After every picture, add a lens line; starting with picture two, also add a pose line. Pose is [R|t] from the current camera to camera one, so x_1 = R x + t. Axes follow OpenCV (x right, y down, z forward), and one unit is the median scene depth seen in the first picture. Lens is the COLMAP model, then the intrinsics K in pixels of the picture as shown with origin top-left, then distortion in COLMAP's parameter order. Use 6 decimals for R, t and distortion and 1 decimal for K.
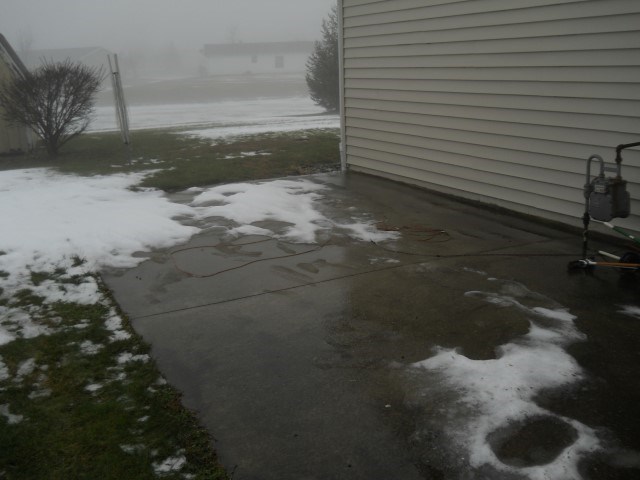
lens RADIAL K [[701.8, 0, 320.0], [0, 701.8, 240.0], [0, 0, 1]] dist [-0.011771, -0.017001]
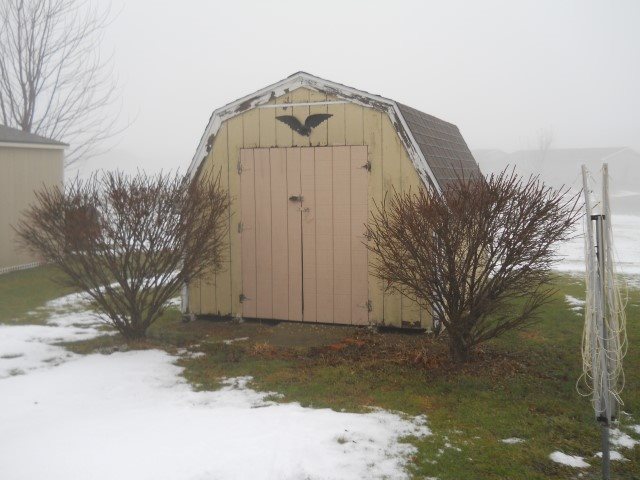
lens RADIAL K [[701.8, 0, 320.0], [0, 701.8, 240.0], [0, 0, 1]] dist [-0.011771, -0.017001]
pose [[0.756278, 0.095625, -0.647224, -0.150007], [-0.184135, 0.980383, -0.070313, -0.153133], [0.627804, 0.172353, 0.759050, 0.568488]]
